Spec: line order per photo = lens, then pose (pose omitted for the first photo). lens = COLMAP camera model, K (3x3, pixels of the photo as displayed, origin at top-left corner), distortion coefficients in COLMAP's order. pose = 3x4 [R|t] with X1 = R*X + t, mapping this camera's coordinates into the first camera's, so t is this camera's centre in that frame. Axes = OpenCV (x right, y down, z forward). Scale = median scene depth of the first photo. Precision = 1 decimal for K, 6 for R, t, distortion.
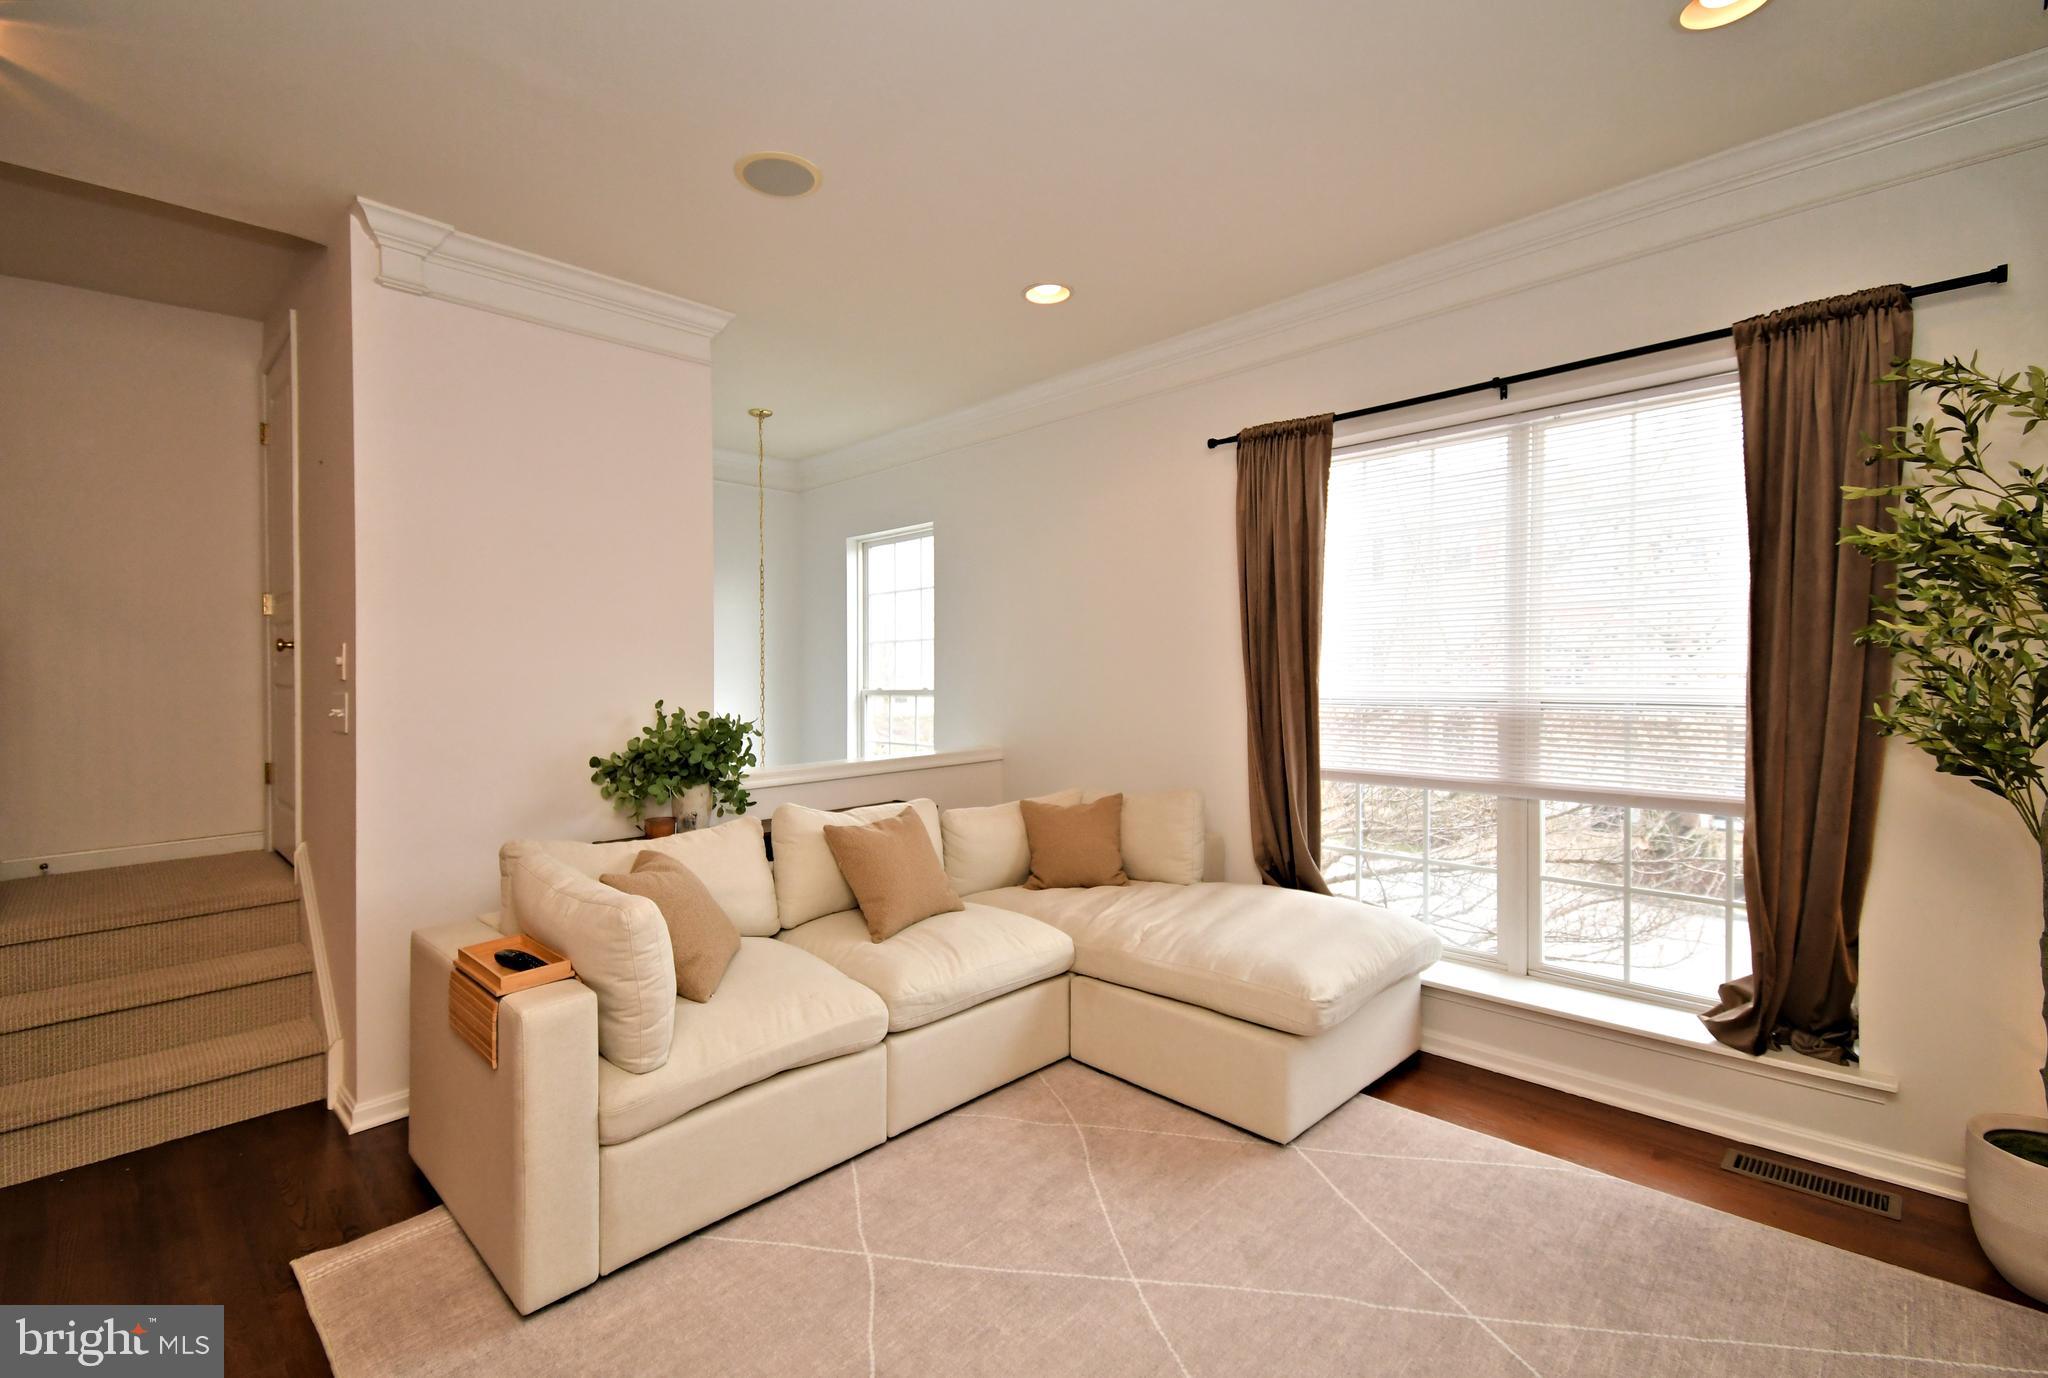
lens RADIAL K [[888.1, 0, 1013.4], [0, 888.1, 681.7], [0, 0, 1]] dist [0.021325, -0.000344]
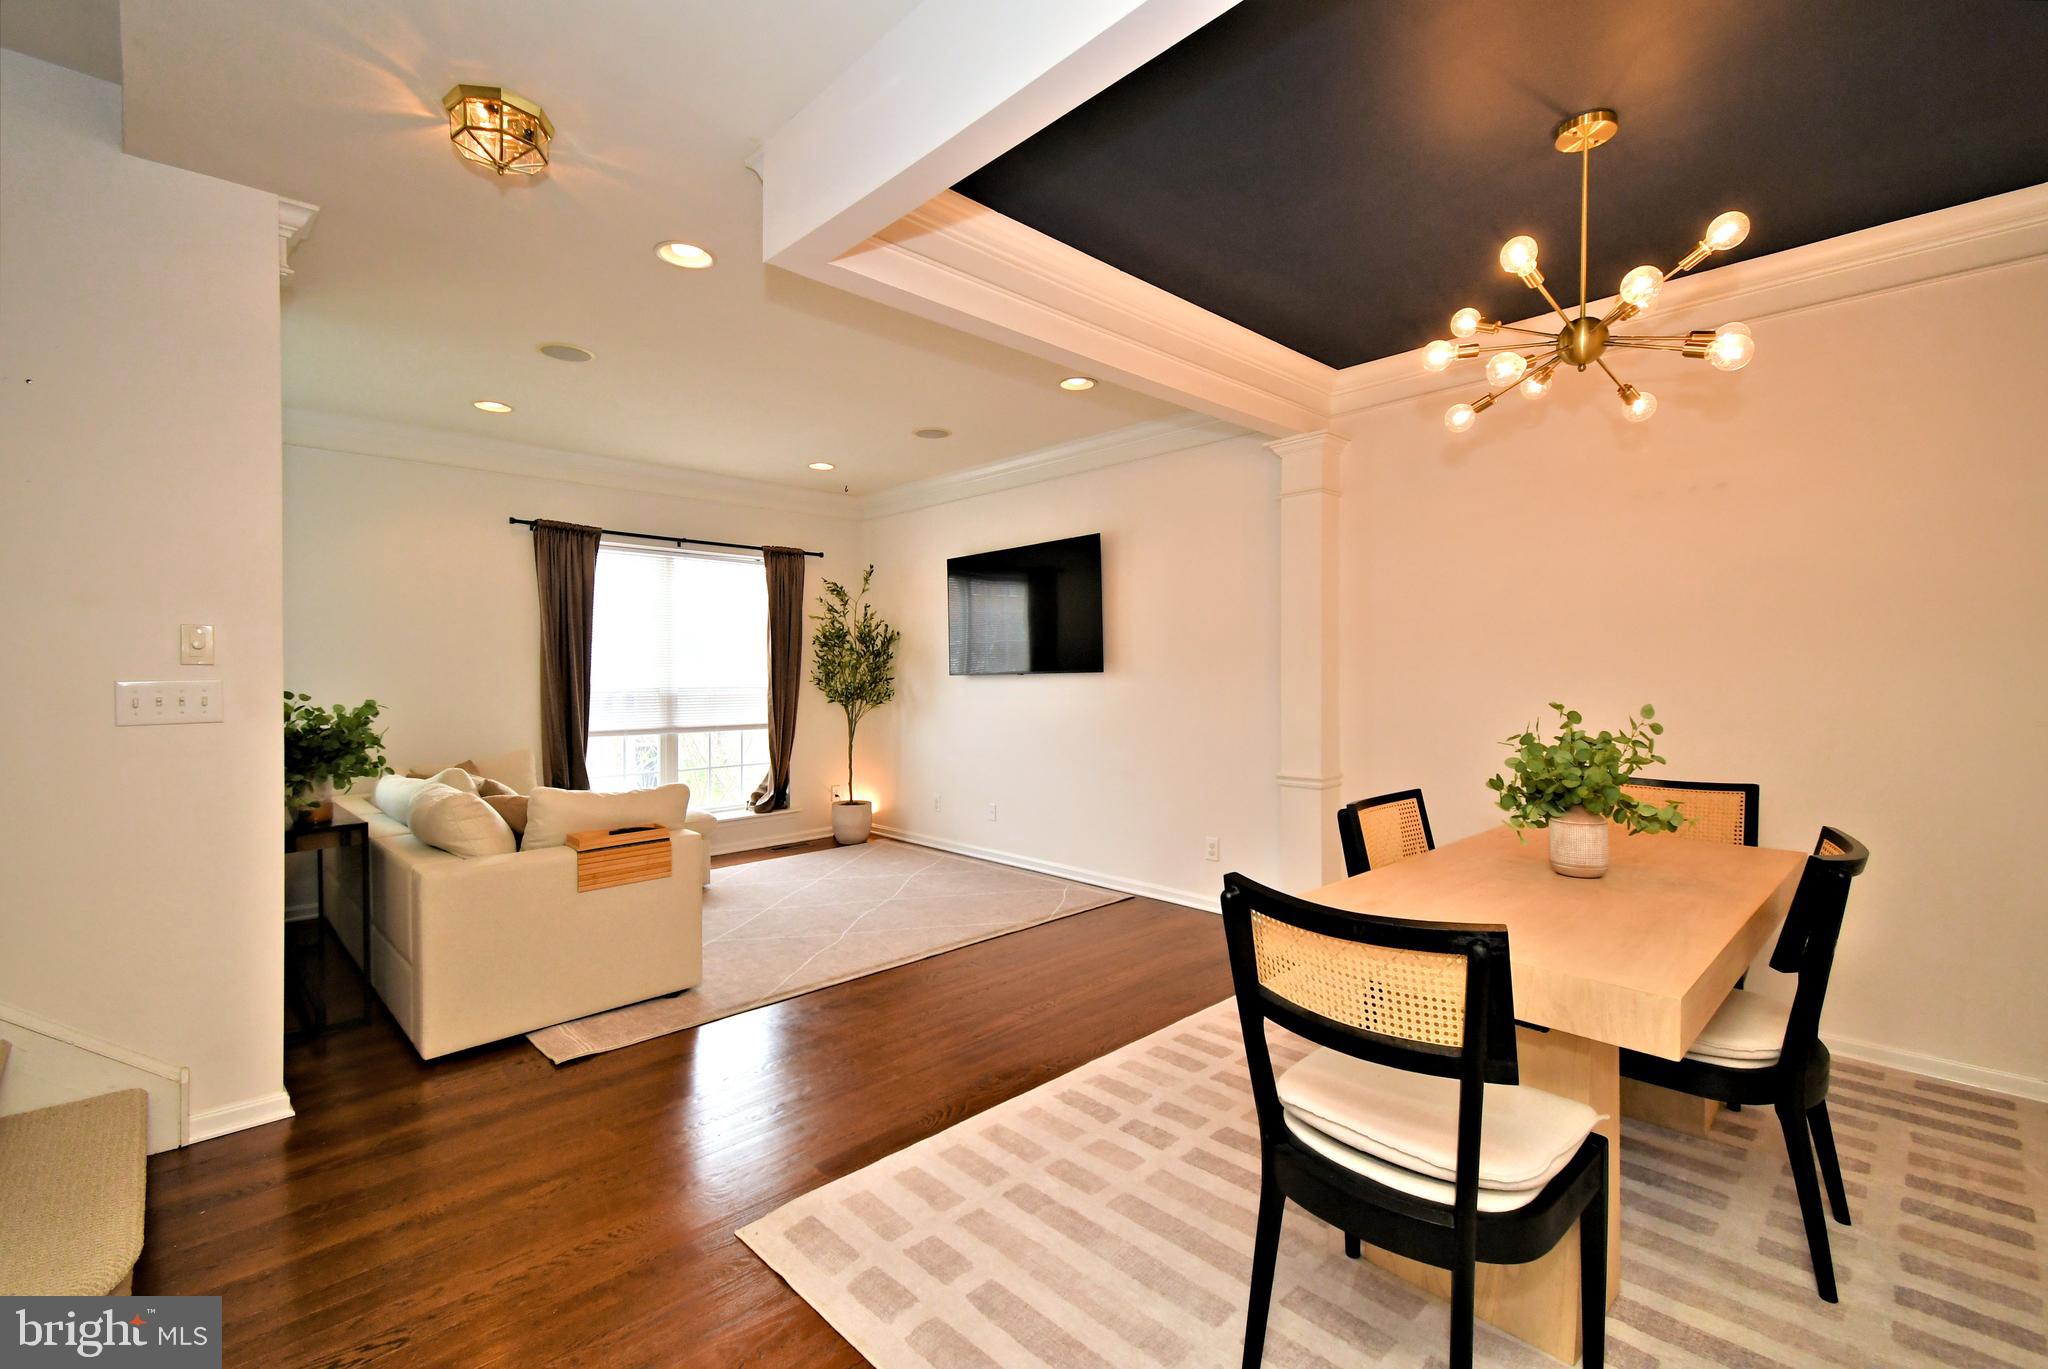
lens RADIAL K [[888.1, 0, 1016.8], [0, 888.1, 686.5], [0, 0, 1]] dist [0.021325, -0.000344]
pose [[0.023378, -0.001534, 0.999726, -1.449488], [0.025355, 0.999678, 0.000941, 0.036193], [-0.999405, 0.025326, 0.023409, 0.140602]]
